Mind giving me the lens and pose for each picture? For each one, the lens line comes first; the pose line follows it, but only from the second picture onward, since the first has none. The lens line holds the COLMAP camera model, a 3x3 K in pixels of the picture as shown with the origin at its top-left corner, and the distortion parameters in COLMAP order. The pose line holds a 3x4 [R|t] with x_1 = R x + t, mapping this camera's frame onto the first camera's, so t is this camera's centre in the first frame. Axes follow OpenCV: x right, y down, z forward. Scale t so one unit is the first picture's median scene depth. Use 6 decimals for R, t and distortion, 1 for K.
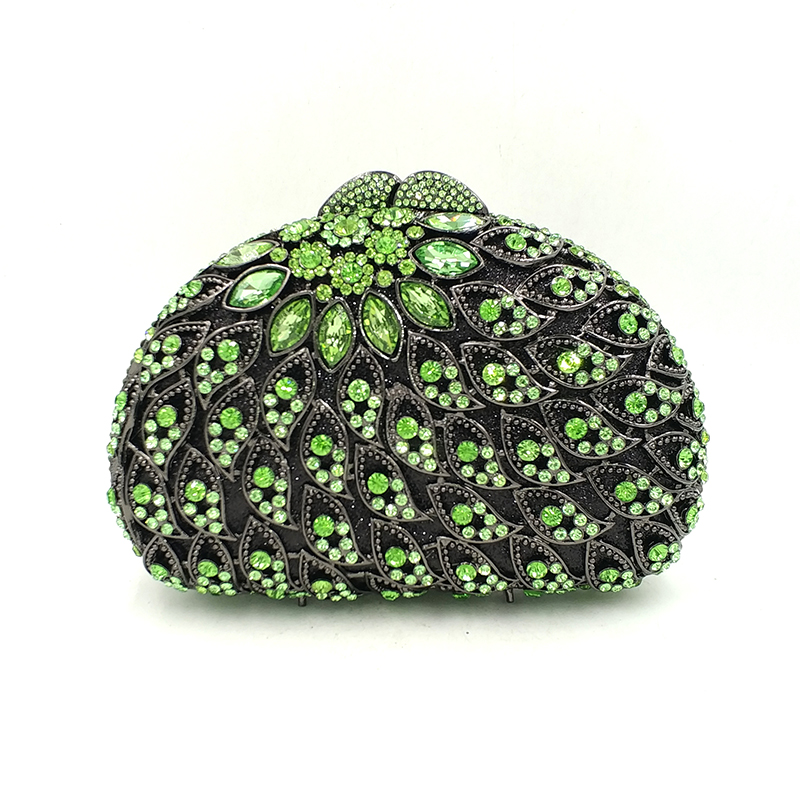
lens RADIAL K [[1010.7, 0, 397.6], [0, 1010.7, 404.5], [0, 0, 1]] dist [-0.051276, 0.000000]
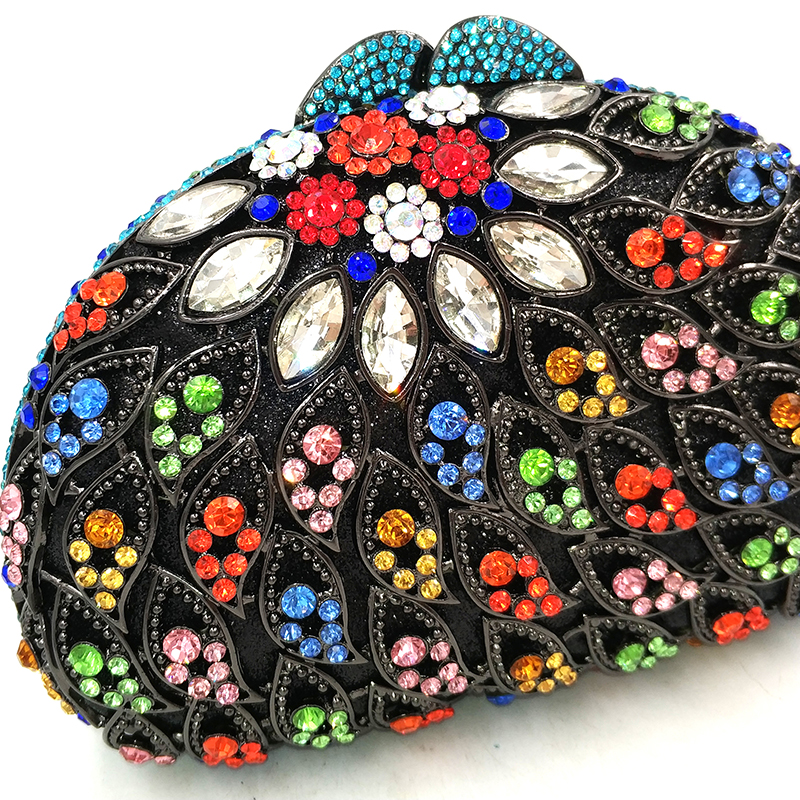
lens RADIAL K [[1010.7, 0, 420.4], [0, 1010.7, 314.5], [0, 0, 1]] dist [-0.051276, 0.000000]
pose [[0.975137, -0.168064, 0.144440, -0.122459], [0.159086, 0.984658, 0.071689, -0.114951], [-0.154272, -0.046928, 0.986913, 0.440516]]
